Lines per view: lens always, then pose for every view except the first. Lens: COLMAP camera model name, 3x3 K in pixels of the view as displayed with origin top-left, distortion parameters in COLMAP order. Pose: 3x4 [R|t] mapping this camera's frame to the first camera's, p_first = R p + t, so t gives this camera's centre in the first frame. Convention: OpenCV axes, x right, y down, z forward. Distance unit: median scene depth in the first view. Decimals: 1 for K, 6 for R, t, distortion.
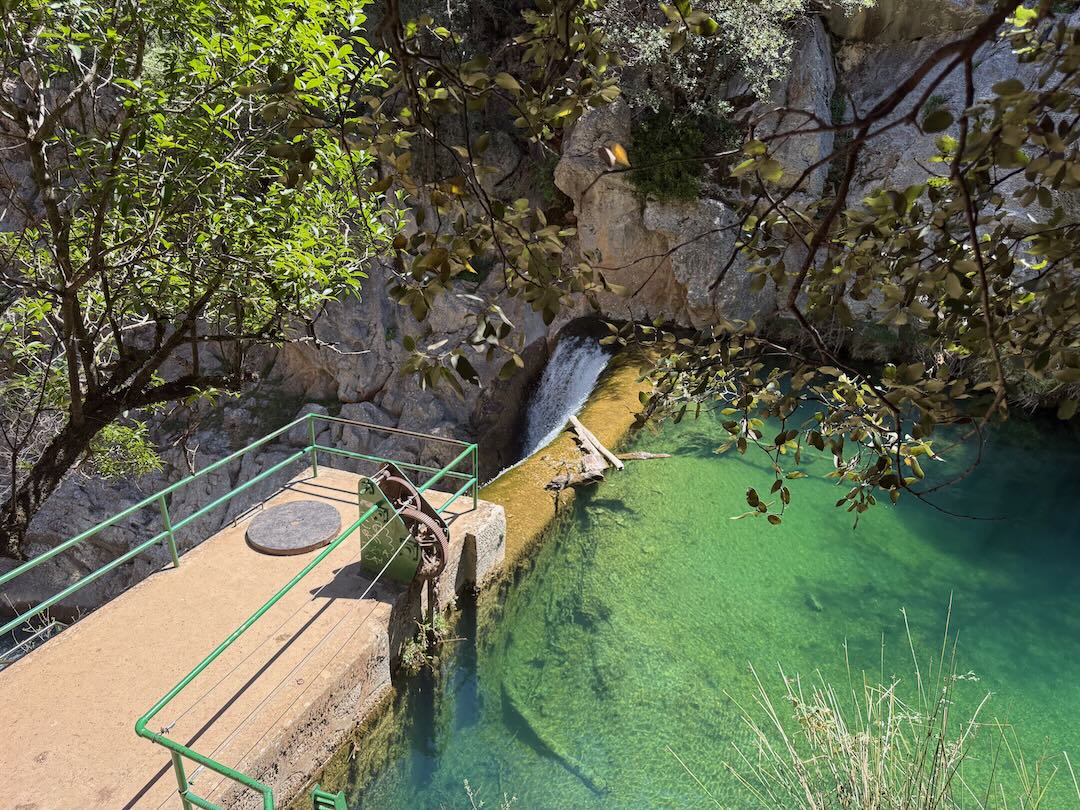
lens RADIAL K [[783.6, 0, 543.9], [0, 783.6, 407.3], [0, 0, 1]] dist [0.025663, -0.012943]
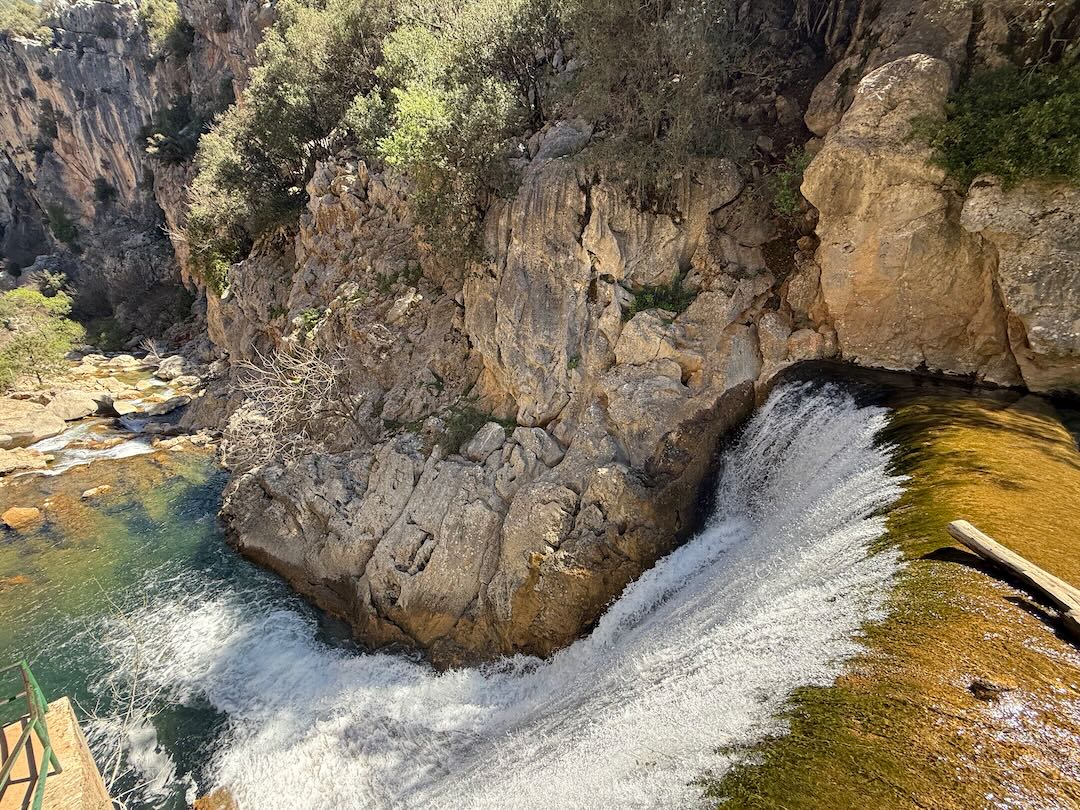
lens RADIAL K [[431.9, 0, 537.1], [0, 431.9, 402.9], [0, 0, 1]] dist [0.007653, -0.000818]
pose [[0.944447, 0.134845, -0.299729, -0.076021], [-0.164633, 0.983396, -0.076339, 0.004711], [0.284459, 0.121443, 0.950965, 0.525800]]
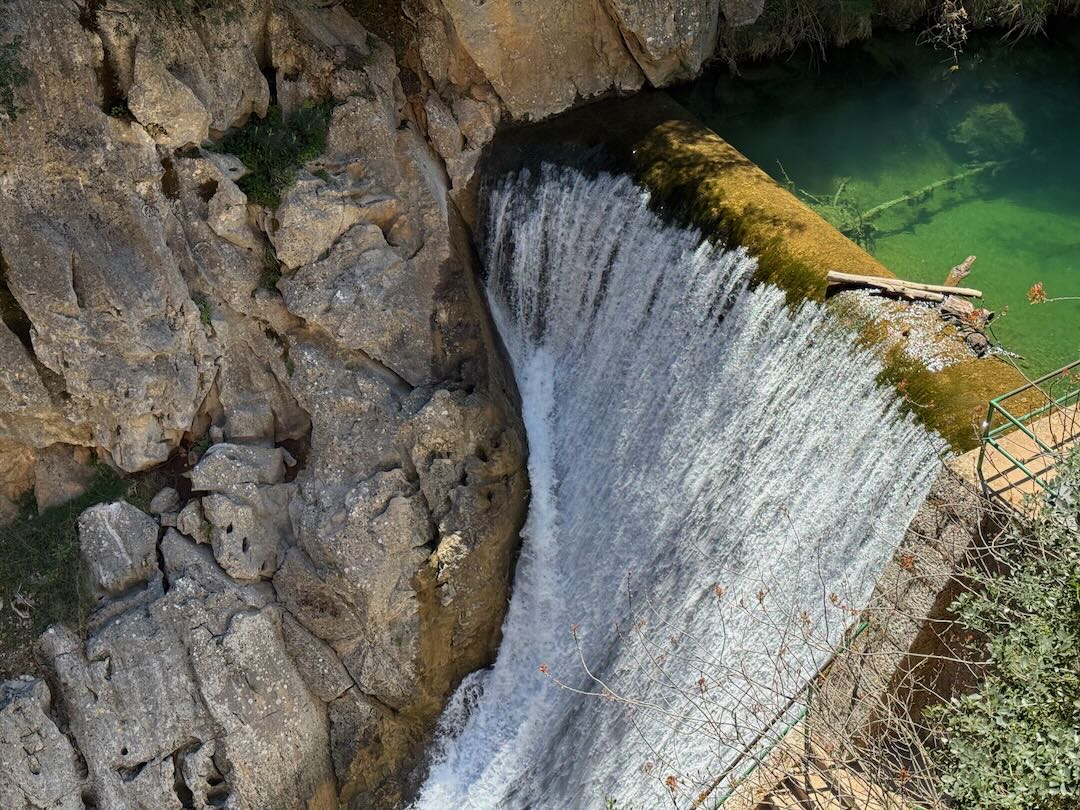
lens RADIAL K [[1552.5, 0, 540.1], [0, 1552.5, 400.4], [0, 0, 1]] dist [0.166537, 0.000000]
pose [[0.627134, -0.507290, 0.591067, -0.773485], [0.362813, 0.861739, 0.354646, -0.364790], [-0.689253, -0.007964, 0.724477, 0.082040]]
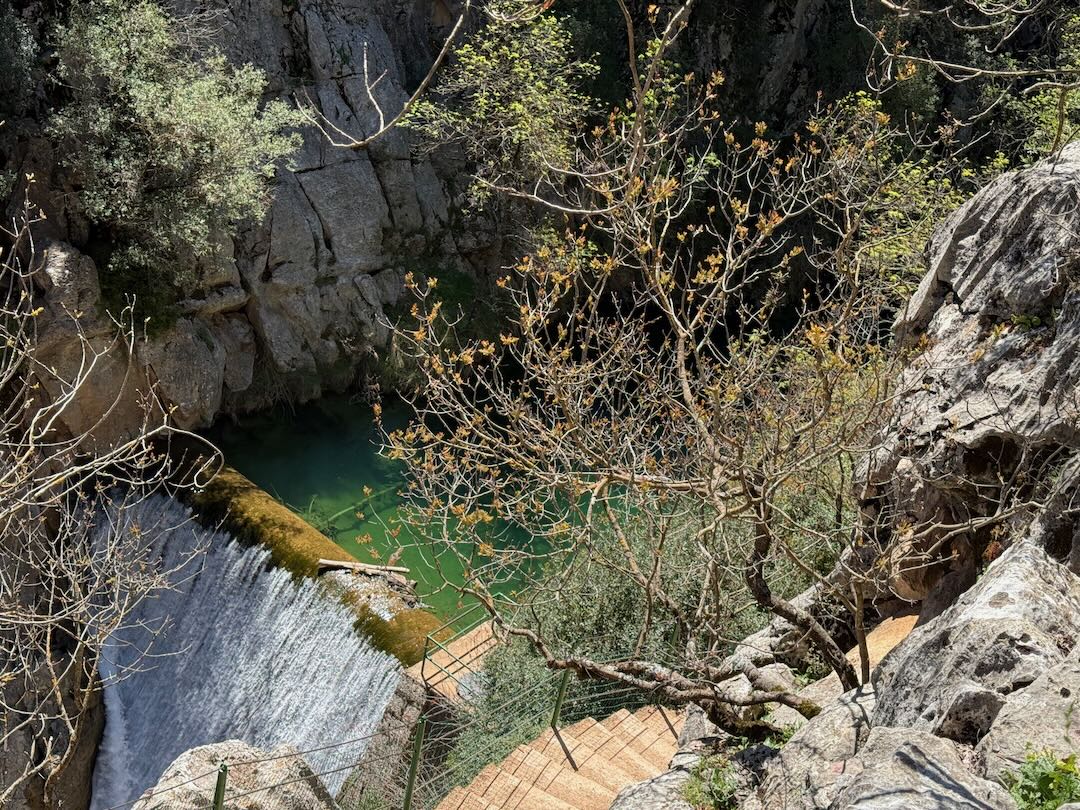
lens RADIAL K [[1552.5, 0, 541.2], [0, 1552.5, 404.5], [0, 0, 1]] dist [0.166537, 0.000000]
pose [[0.320195, -0.404873, 0.856477, -1.295258], [0.239227, 0.909331, 0.340422, -0.670277], [-0.916649, 0.095891, 0.388020, -0.184191]]
